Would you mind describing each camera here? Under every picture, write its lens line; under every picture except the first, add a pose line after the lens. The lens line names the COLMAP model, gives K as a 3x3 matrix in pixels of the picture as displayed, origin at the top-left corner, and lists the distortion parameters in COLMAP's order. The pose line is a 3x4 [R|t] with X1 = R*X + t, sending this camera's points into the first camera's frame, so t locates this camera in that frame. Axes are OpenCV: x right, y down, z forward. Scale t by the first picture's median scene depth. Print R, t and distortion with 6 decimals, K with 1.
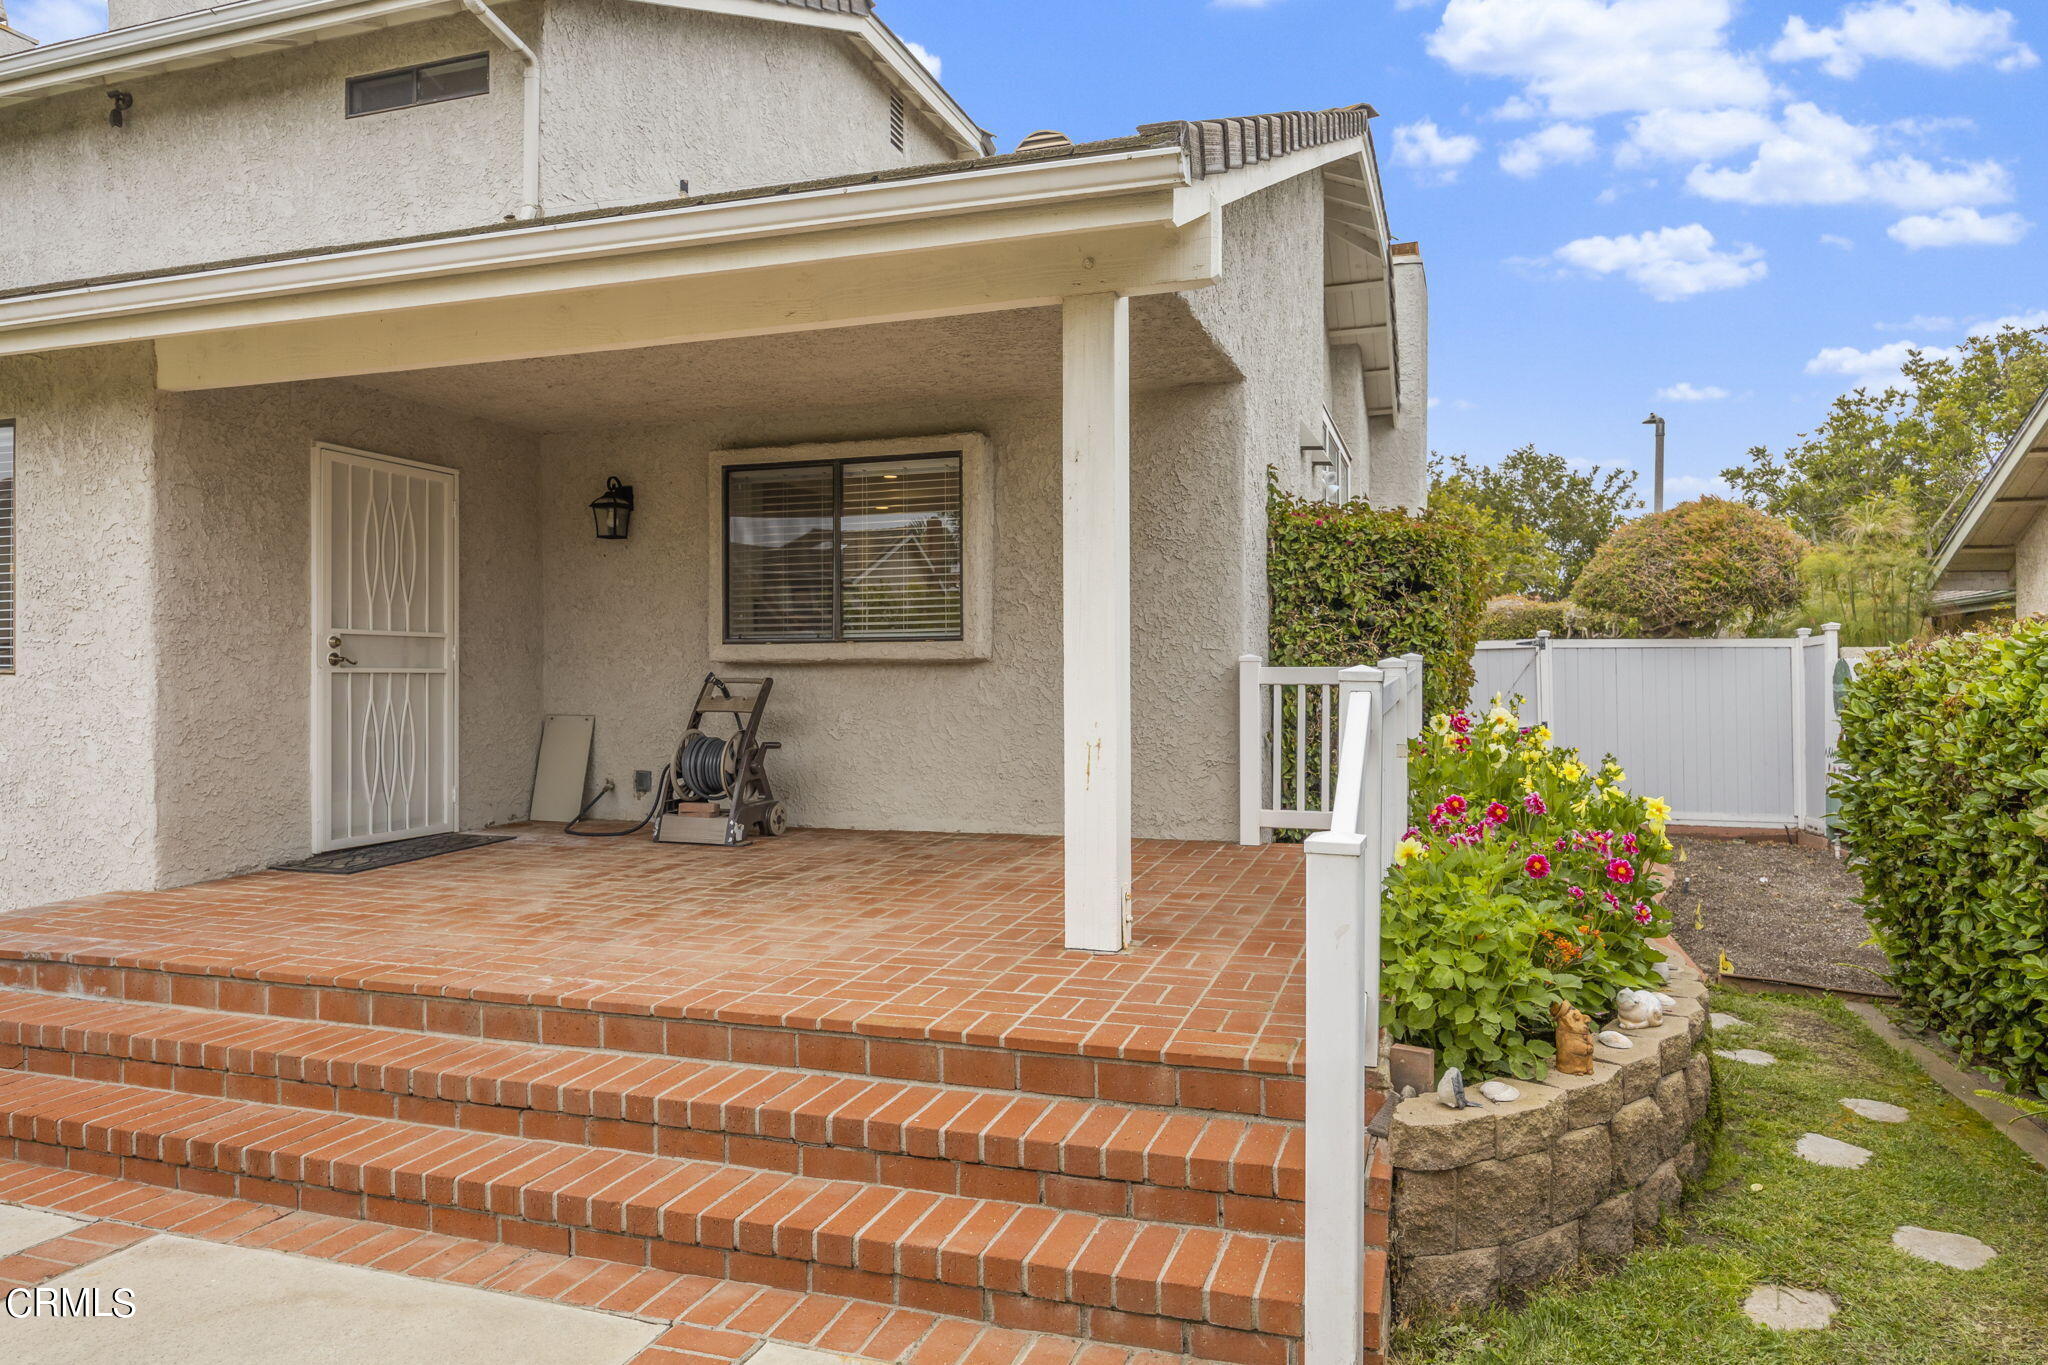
lens RADIAL K [[1310.9, 0, 1024.6], [0, 1310.9, 675.2], [0, 0, 1]] dist [0.002115, 0.003080]
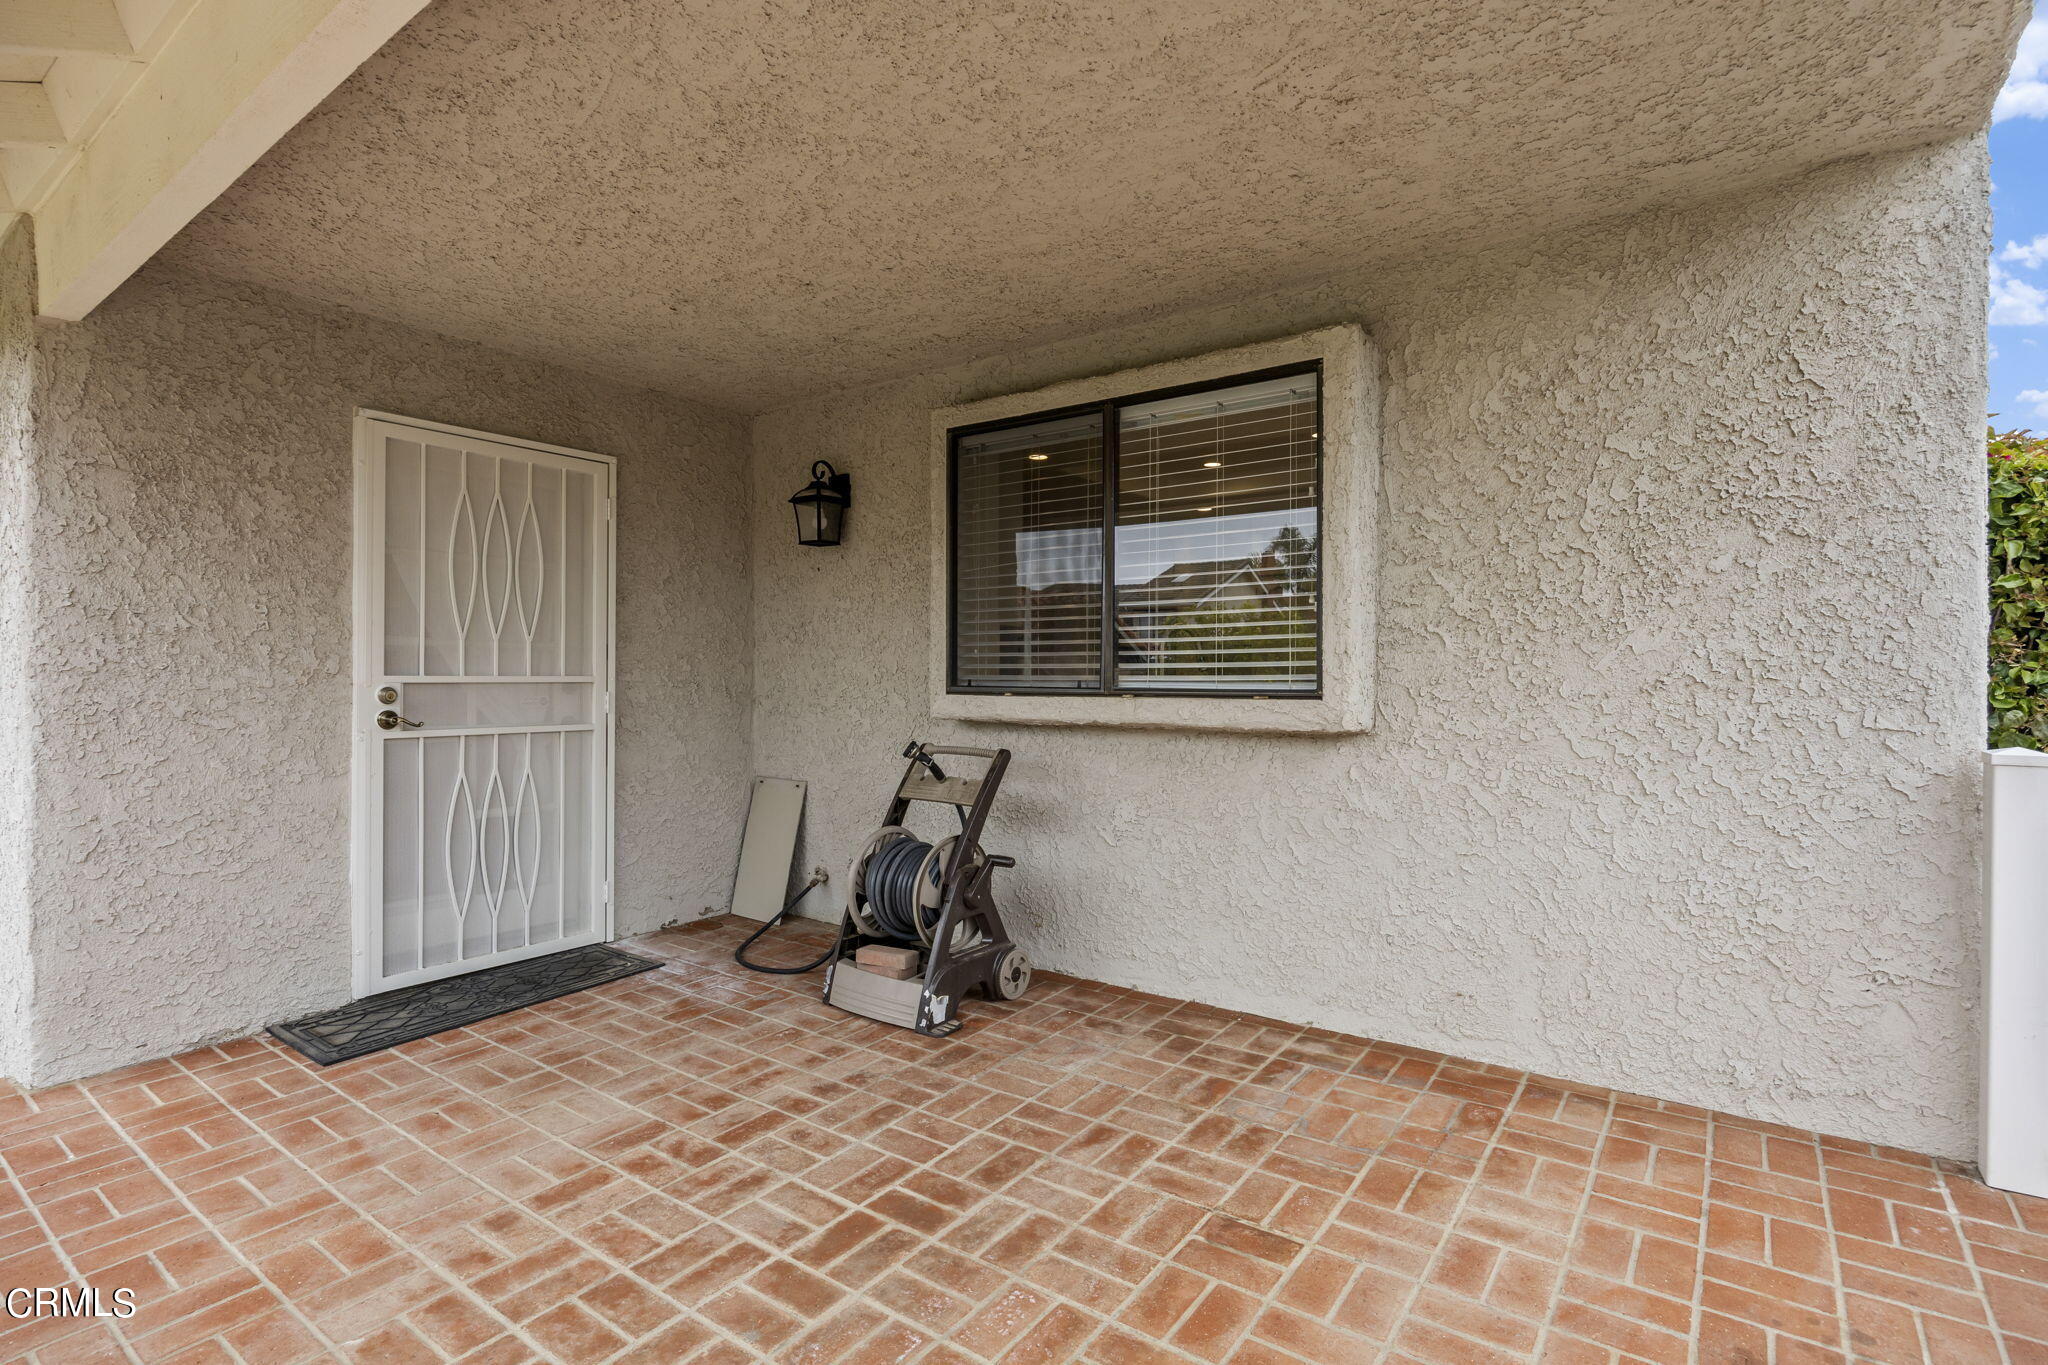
lens RADIAL K [[998.5, 0, 1024.7], [0, 998.5, 675.0], [0, 0, 1]] dist [-0.001107, -0.001109]
pose [[0.952851, 0.006210, -0.303376, -0.038513], [-0.006308, 0.999980, 0.000658, -0.036014], [0.303374, 0.001287, 0.952871, 0.555868]]
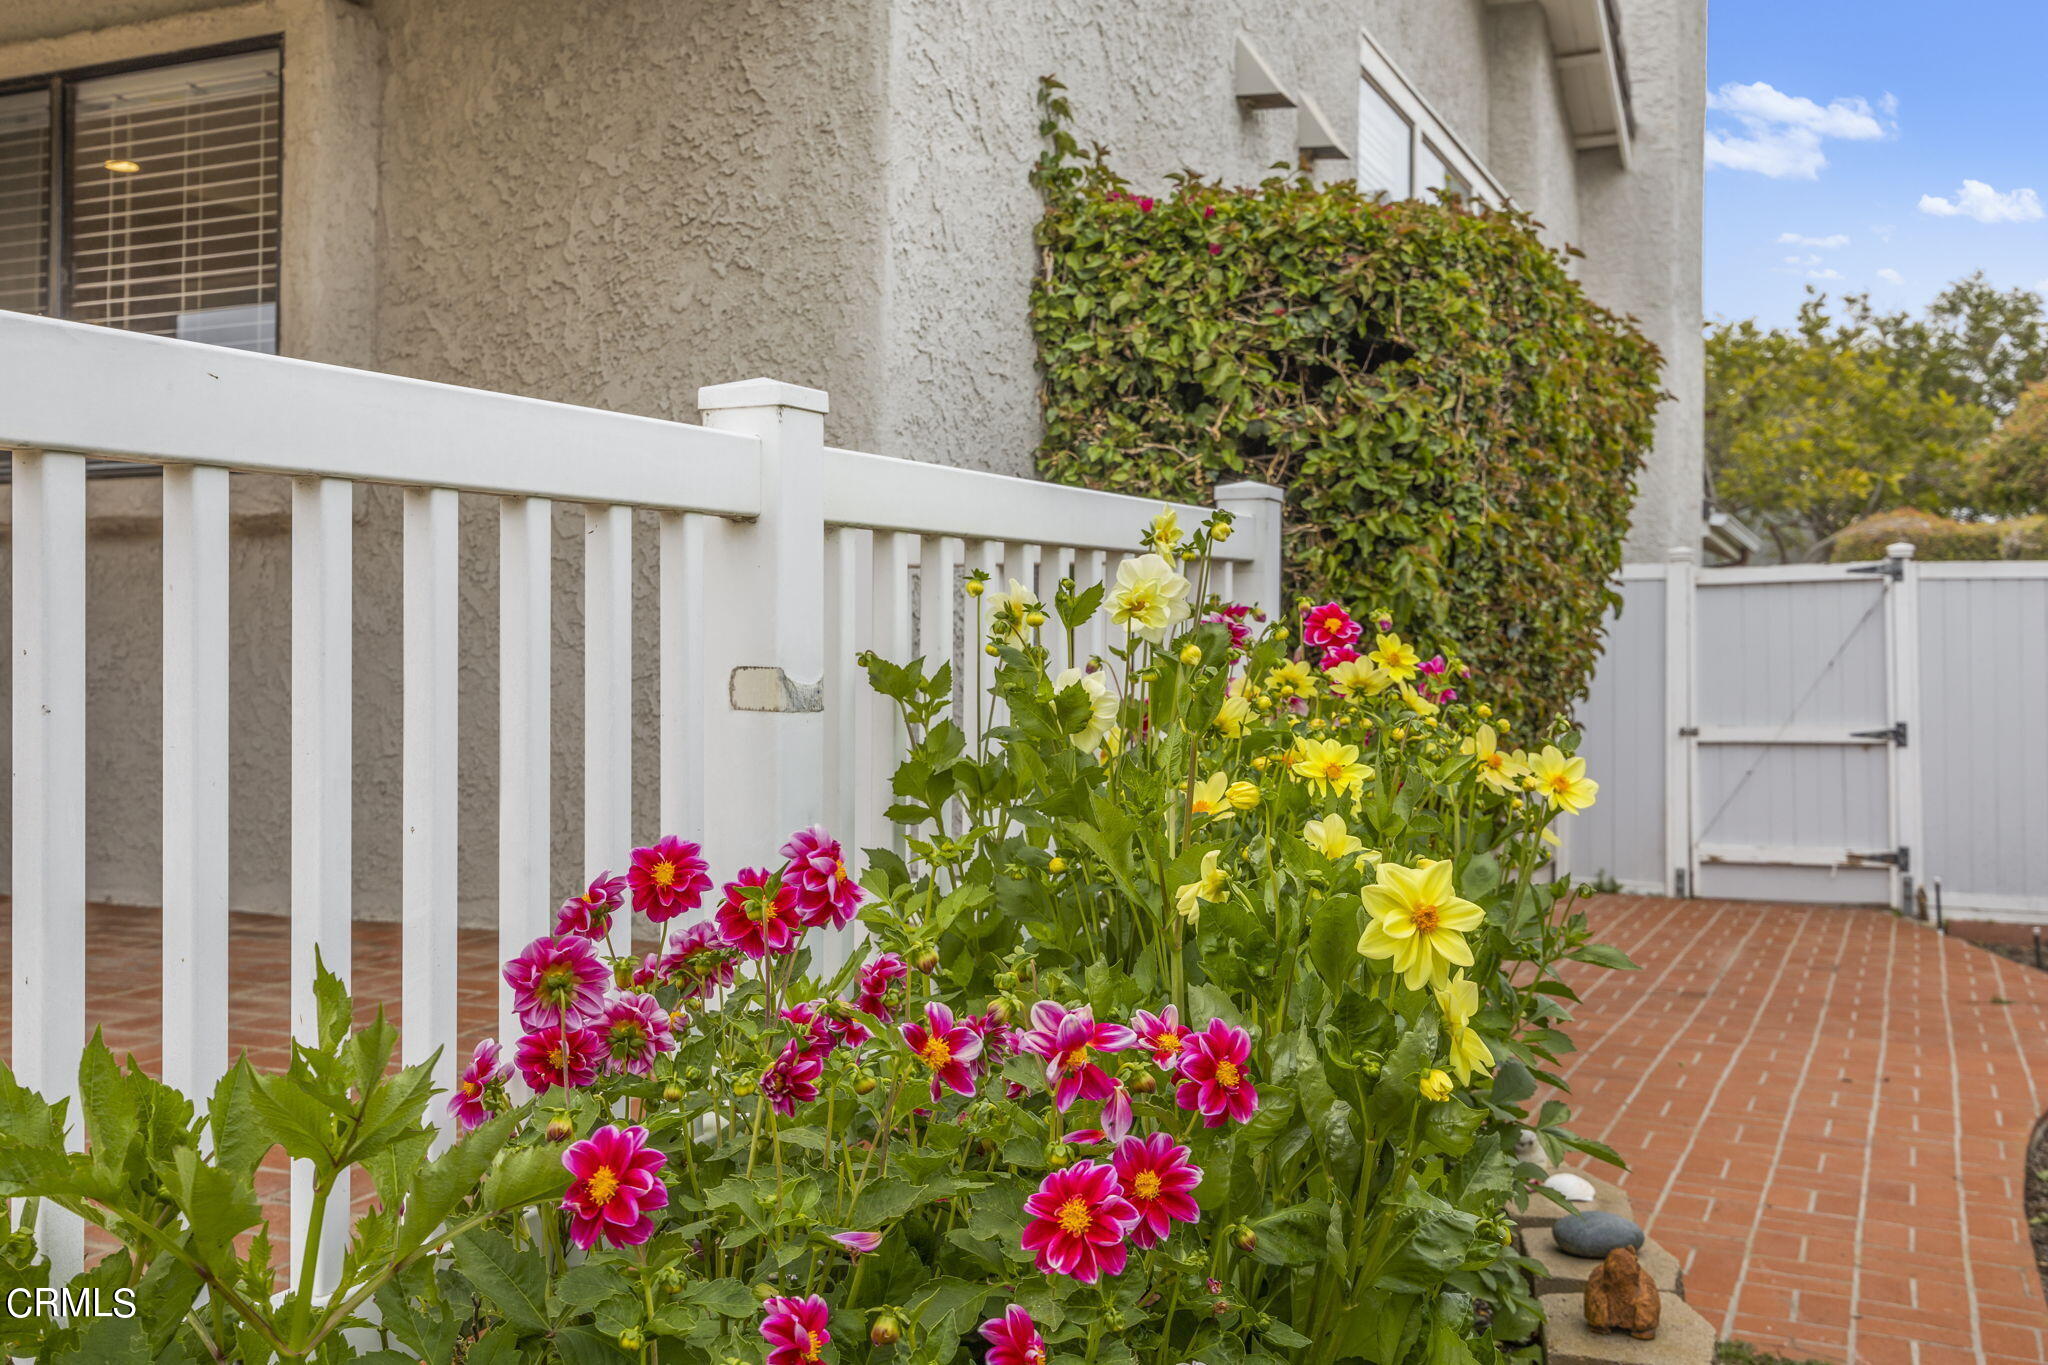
lens RADIAL K [[1959.9, 0, 1019.4], [0, 1959.9, 643.8], [0, 0, 1]] dist [0.009361, 0.001280]
pose [[0.994133, 0.010168, -0.107685, 0.265088], [-0.011513, 0.999863, -0.011877, 0.035236], [0.107550, 0.013047, 0.994114, 0.384329]]
